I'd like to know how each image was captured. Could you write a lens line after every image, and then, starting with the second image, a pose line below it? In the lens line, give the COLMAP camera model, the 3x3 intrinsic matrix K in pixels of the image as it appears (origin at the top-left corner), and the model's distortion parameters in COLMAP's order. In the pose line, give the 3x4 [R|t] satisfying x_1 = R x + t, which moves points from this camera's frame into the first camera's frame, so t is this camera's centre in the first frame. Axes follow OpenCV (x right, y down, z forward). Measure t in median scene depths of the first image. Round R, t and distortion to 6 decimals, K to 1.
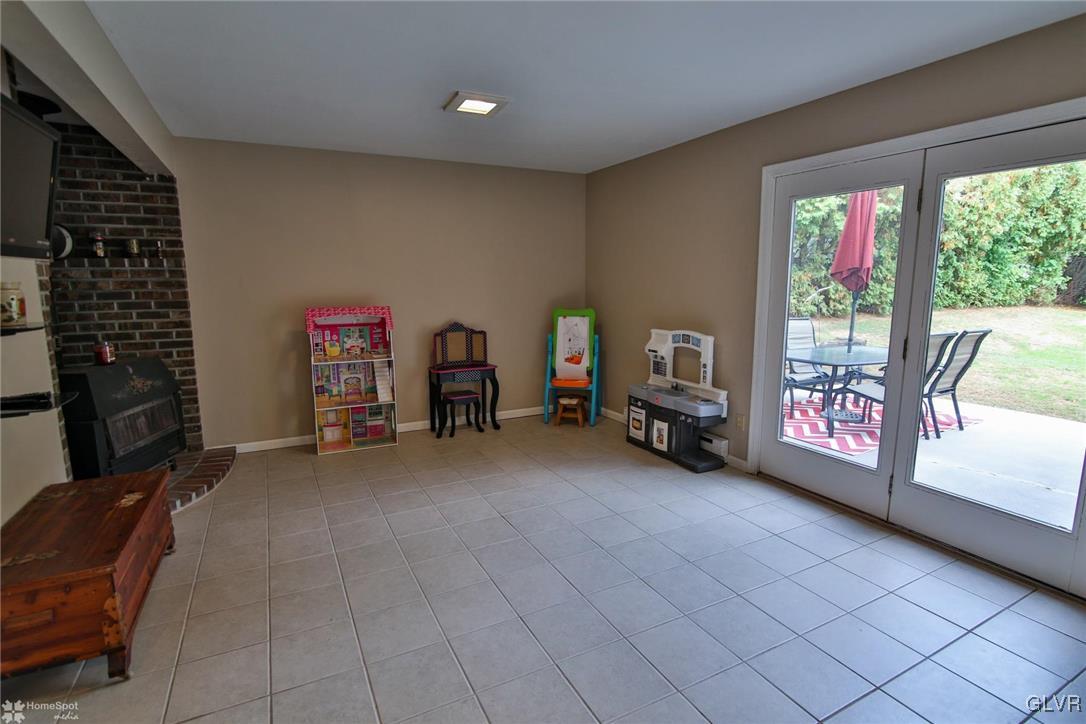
lens RADIAL K [[532.2, 0, 543.6], [0, 532.2, 365.2], [0, 0, 1]] dist [-0.016635, 0.000342]
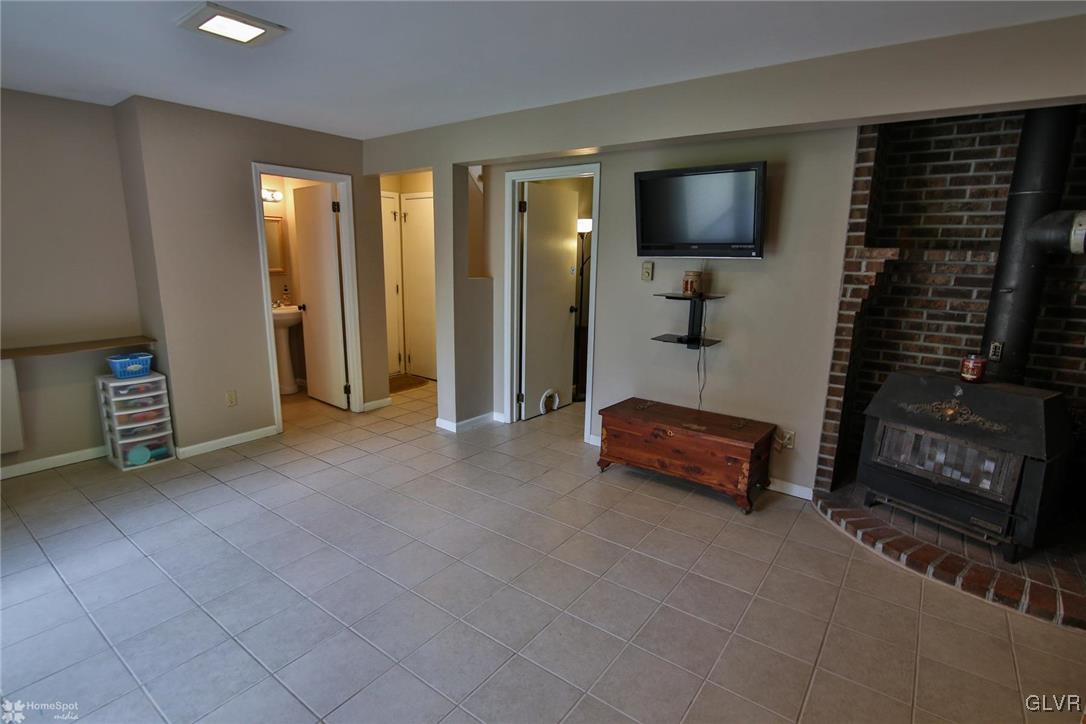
lens RADIAL K [[537.7, 0, 540.6], [0, 537.7, 365.5], [0, 0, 1]] dist [-0.002059, -0.000377]
pose [[-0.897833, 0.082304, -0.432575, 0.112370], [-0.082534, 0.933512, 0.348918, -0.205273], [0.432531, 0.348972, -0.831345, 1.085670]]
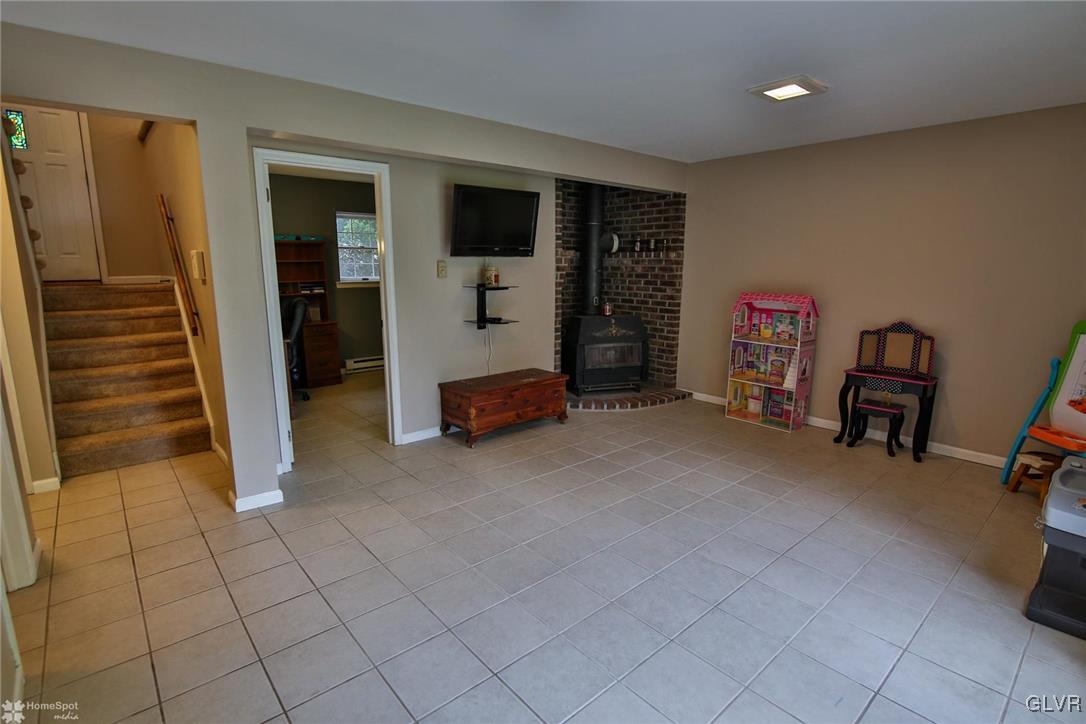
lens RADIAL K [[532.2, 0, 543.6], [0, 532.2, 365.2], [0, 0, 1]] dist [-0.016635, 0.000342]
pose [[0.236788, 0.189569, -0.952888, 0.599490], [-0.160726, 0.974909, 0.154010, -0.060704], [0.958175, 0.116686, 0.261315, 0.293356]]
